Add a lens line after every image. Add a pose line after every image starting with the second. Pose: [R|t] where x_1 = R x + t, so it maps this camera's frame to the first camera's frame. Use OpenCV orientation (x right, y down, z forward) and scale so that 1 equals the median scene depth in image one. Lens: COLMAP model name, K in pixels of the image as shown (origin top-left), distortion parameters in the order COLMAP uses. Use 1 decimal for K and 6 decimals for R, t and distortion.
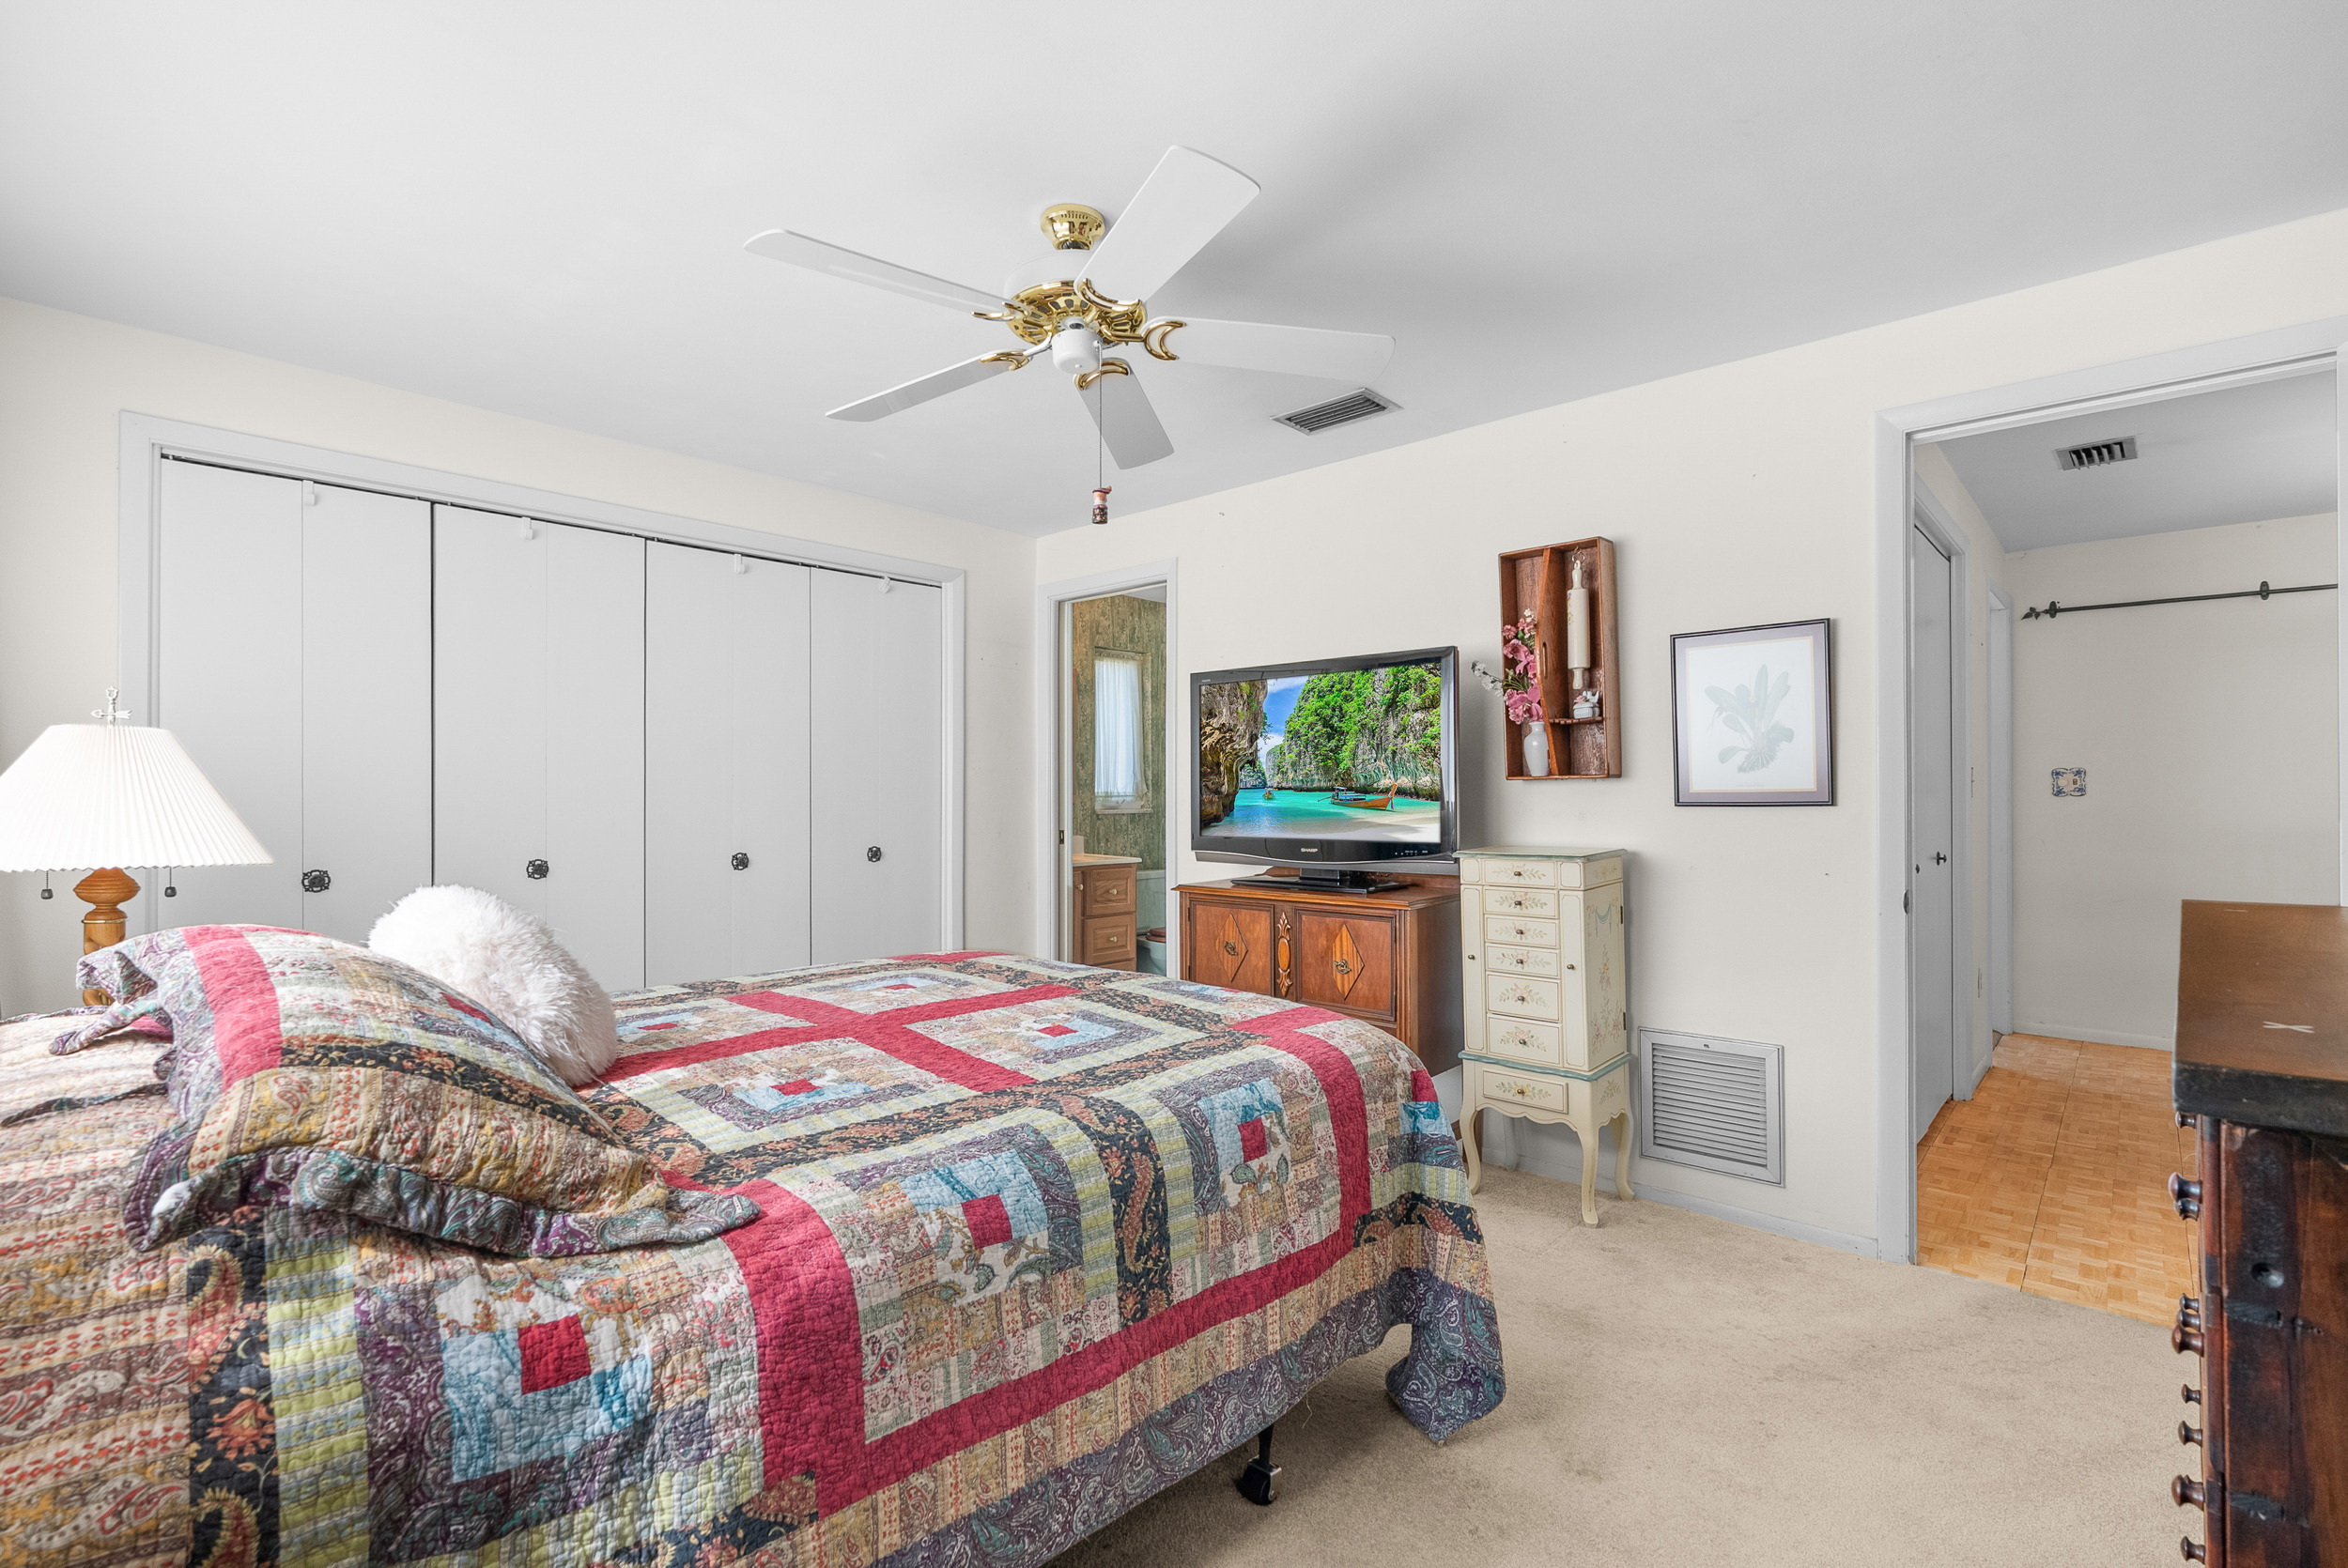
lens RADIAL K [[1069.5, 0, 1190.2], [0, 1069.5, 780.2], [0, 0, 1]] dist [-0.007897, 0.003404]
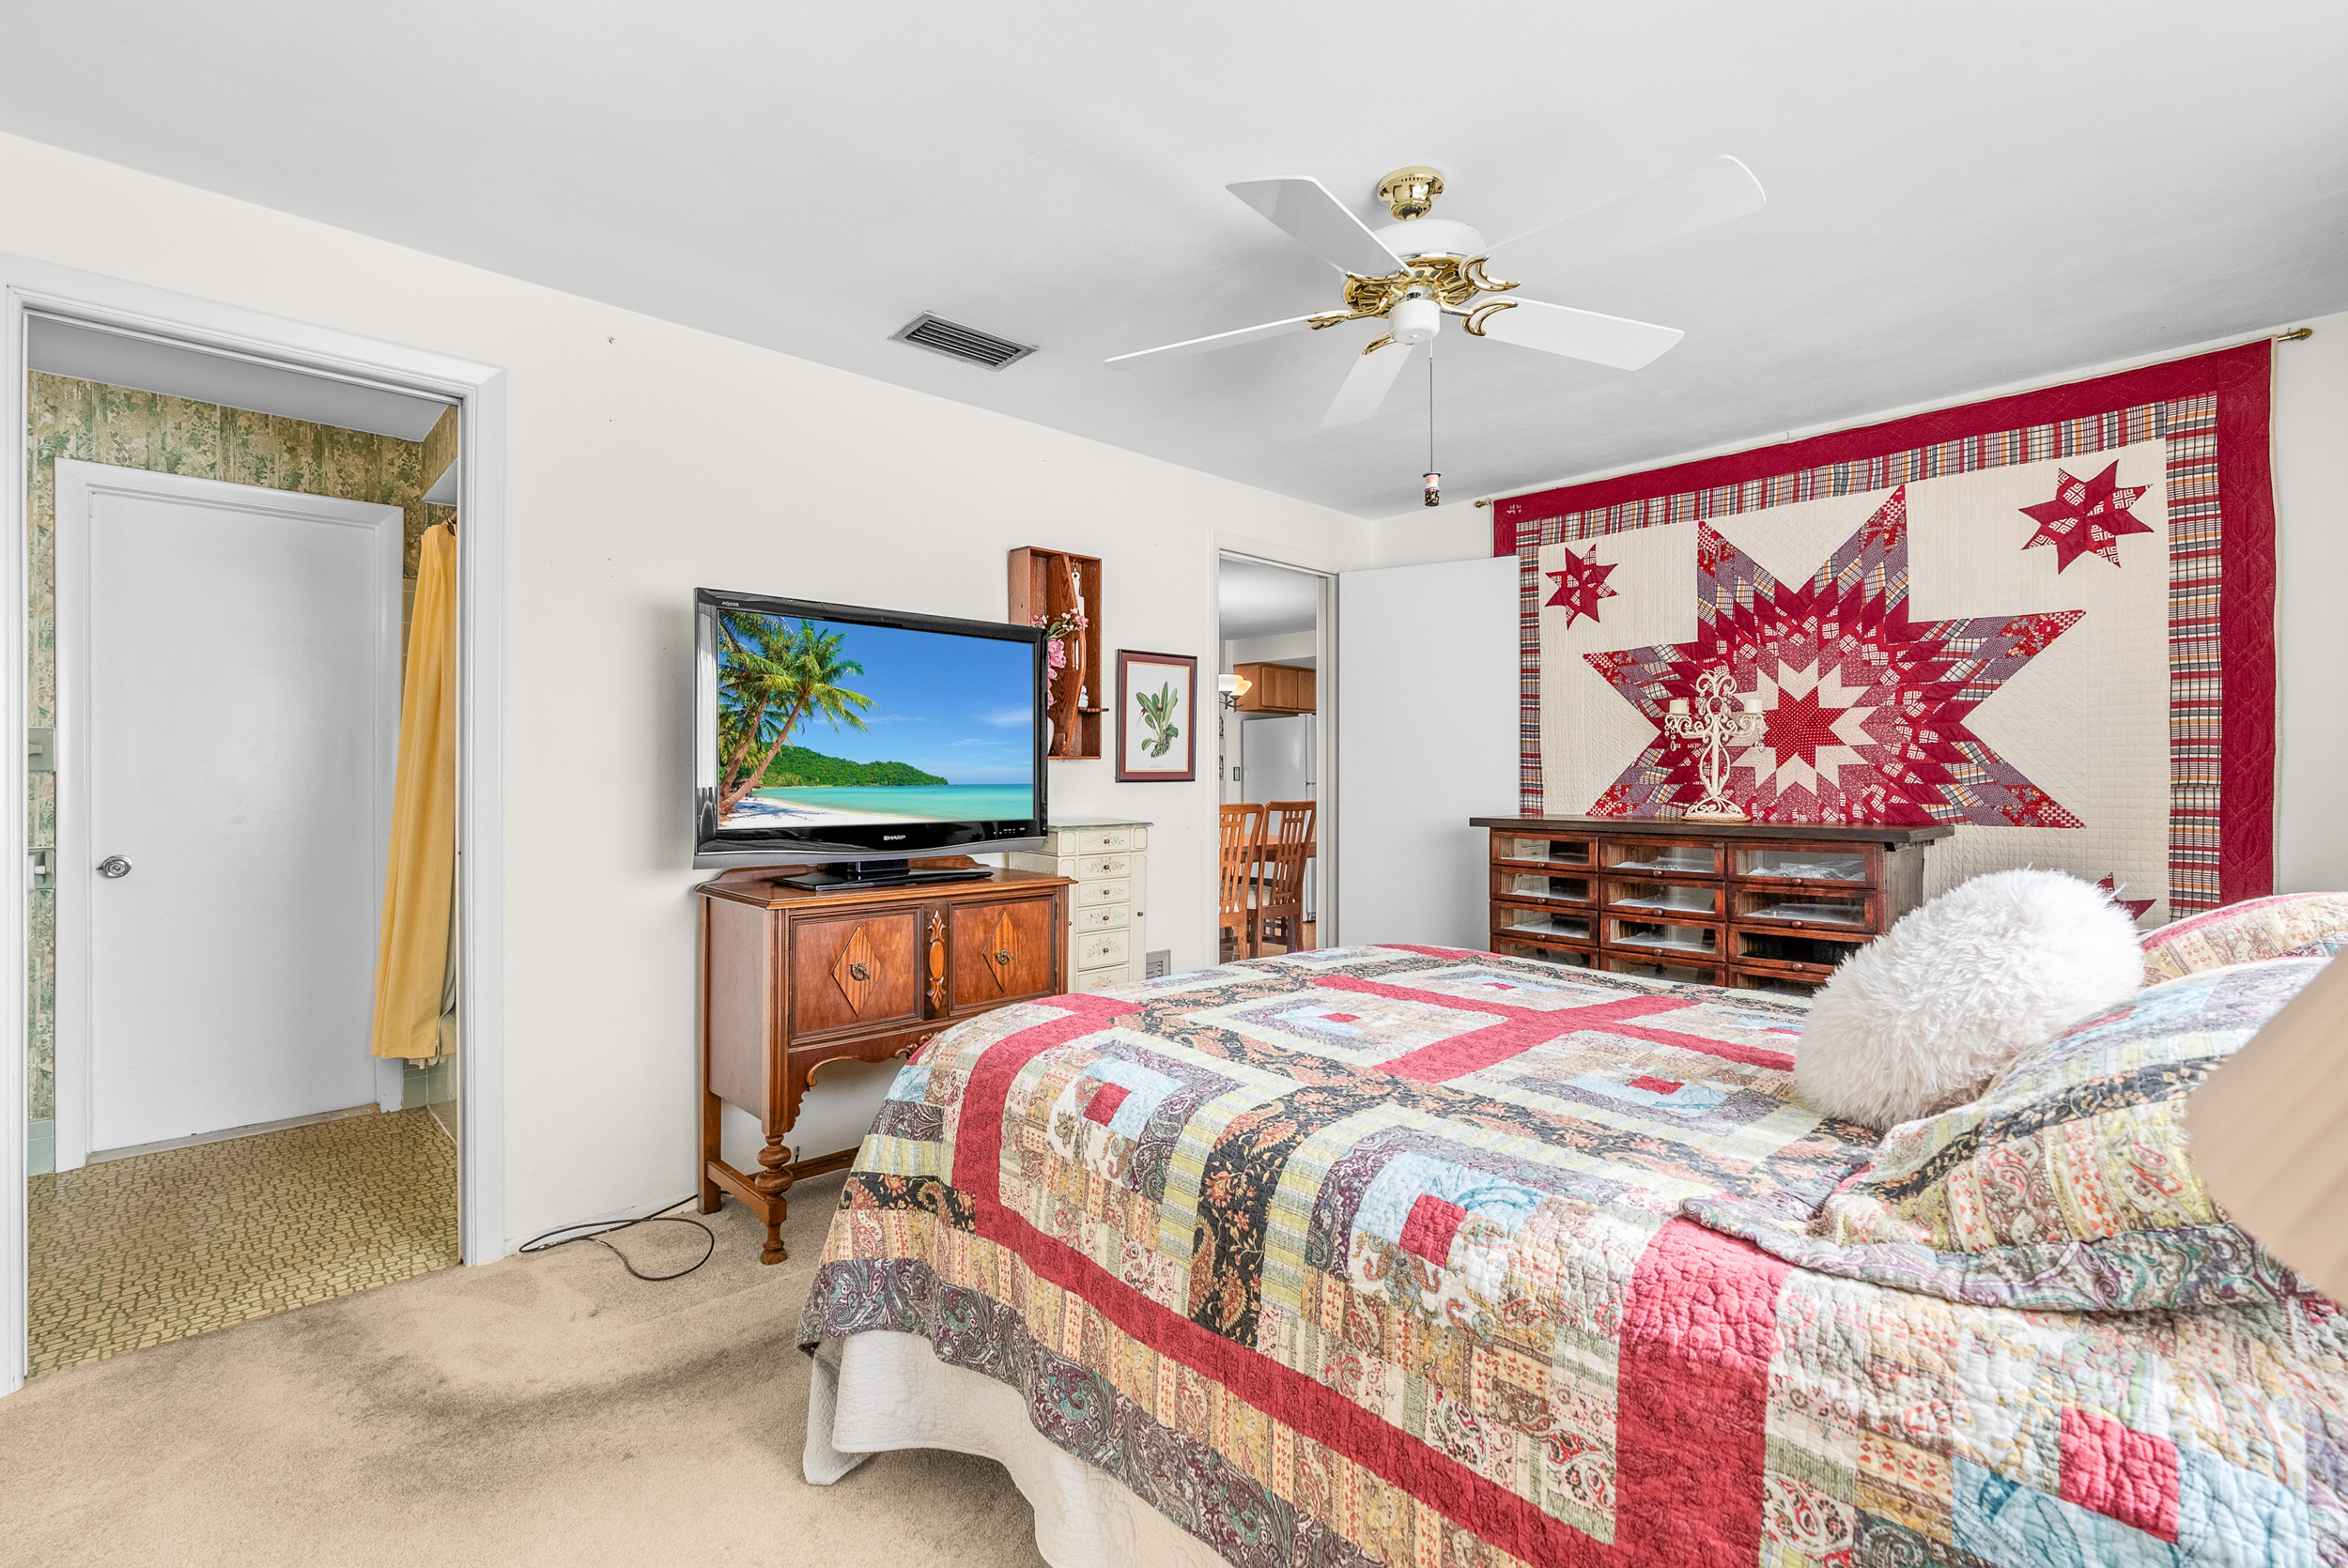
lens RADIAL K [[1069.5, 0, 1169.5], [0, 1069.5, 772.9], [0, 0, 1]] dist [-0.007897, 0.003404]
pose [[0.058893, 0.006138, 0.998245, -0.780962], [-0.011485, 0.999919, -0.005470, 0.018544], [-0.998198, -0.011143, 0.058959, 0.813737]]
